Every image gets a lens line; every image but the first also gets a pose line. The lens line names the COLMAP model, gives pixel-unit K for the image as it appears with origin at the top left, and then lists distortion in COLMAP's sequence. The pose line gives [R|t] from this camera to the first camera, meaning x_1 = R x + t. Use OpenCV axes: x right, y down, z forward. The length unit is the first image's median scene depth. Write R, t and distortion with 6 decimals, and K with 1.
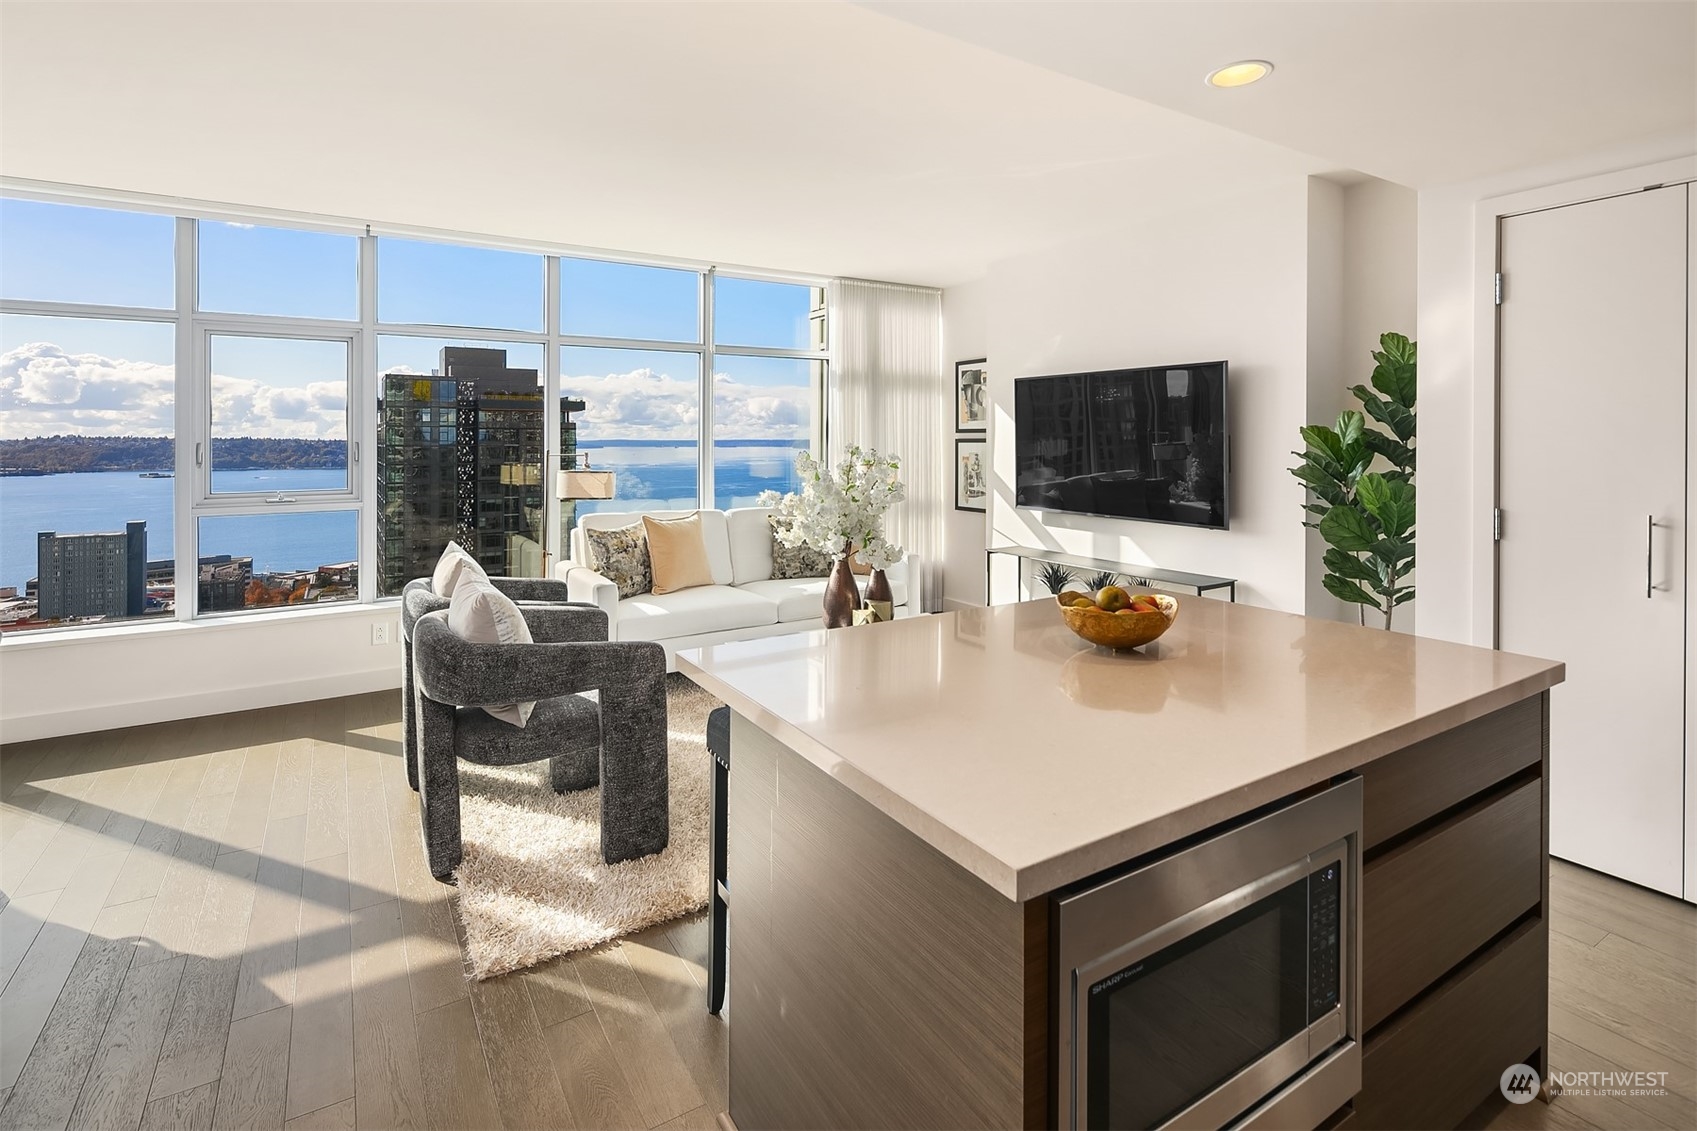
lens RADIAL K [[822.5, 0, 846.2], [0, 822.5, 444.8], [0, 0, 1]] dist [0.003158, -0.002379]
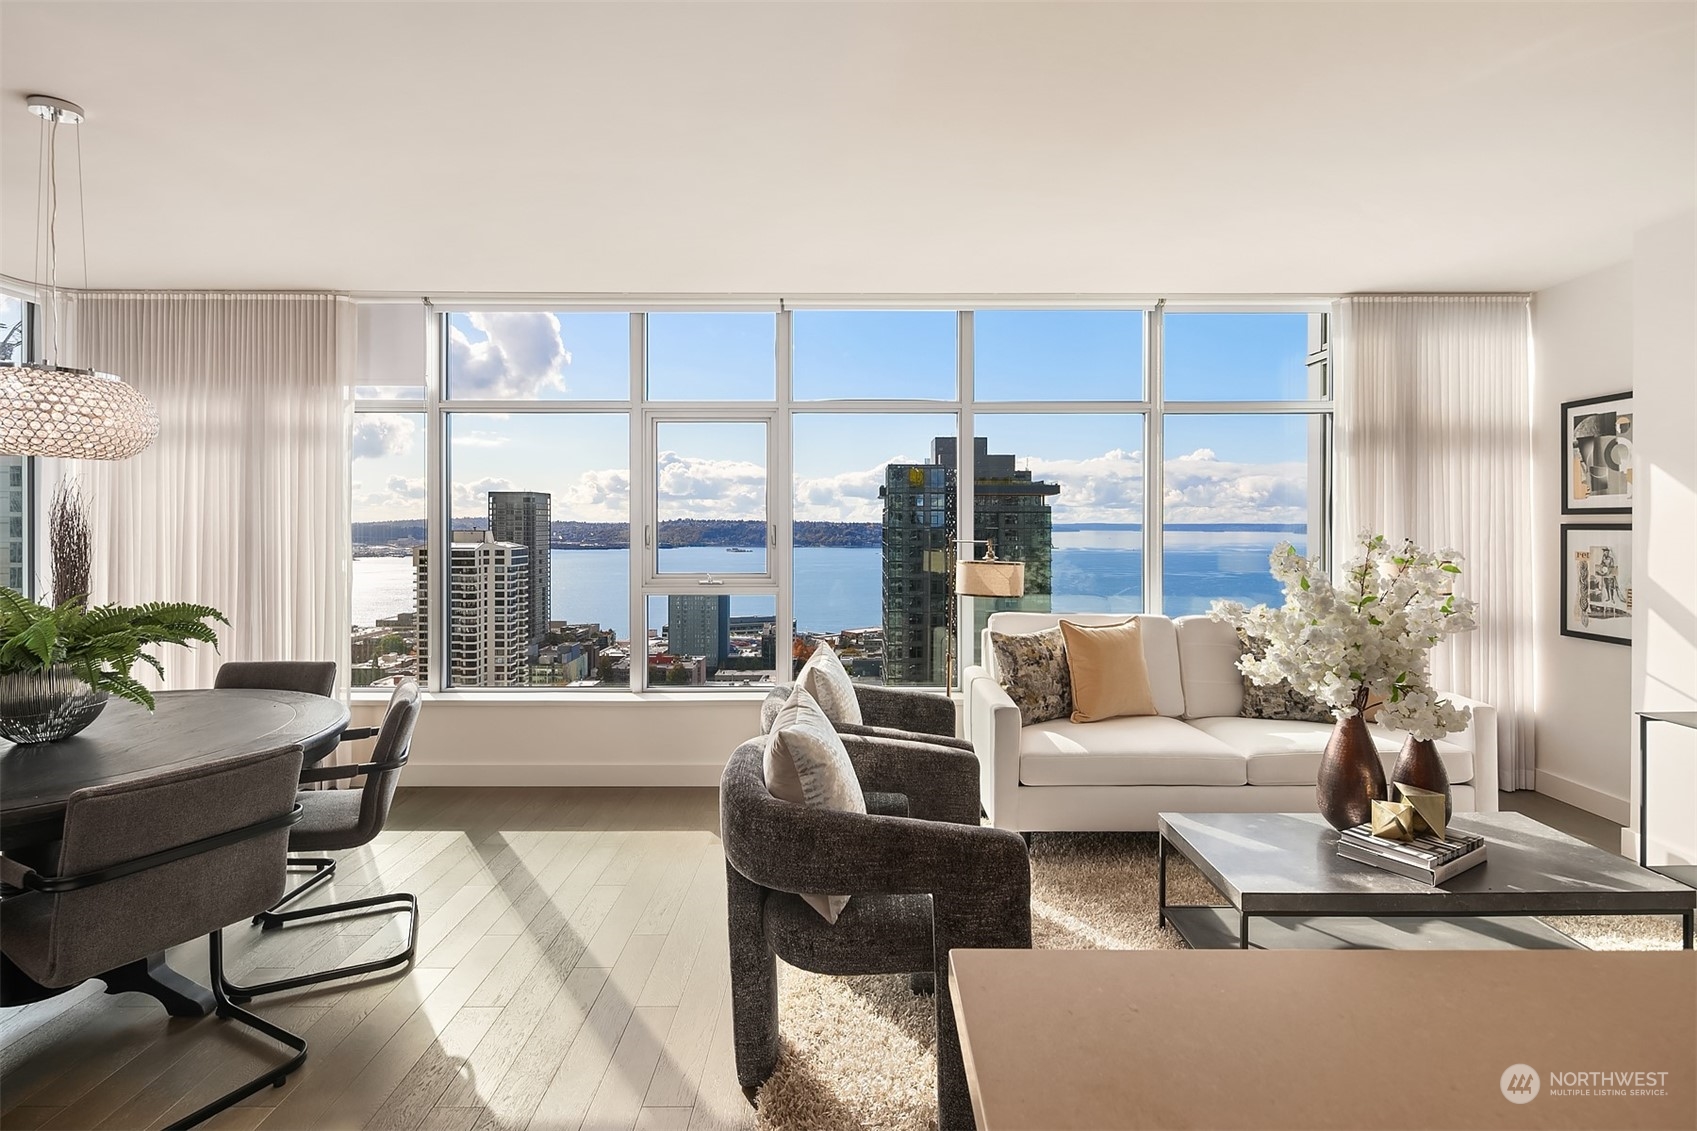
lens RADIAL K [[822.5, 0, 858.7], [0, 822.5, 523.0], [0, 0, 1]] dist [0.003158, -0.002379]
pose [[0.852490, 0.002049, -0.522739, 0.001427], [-0.005297, 0.999975, -0.004719, -0.001814], [0.522716, 0.006792, 0.852480, 0.166691]]
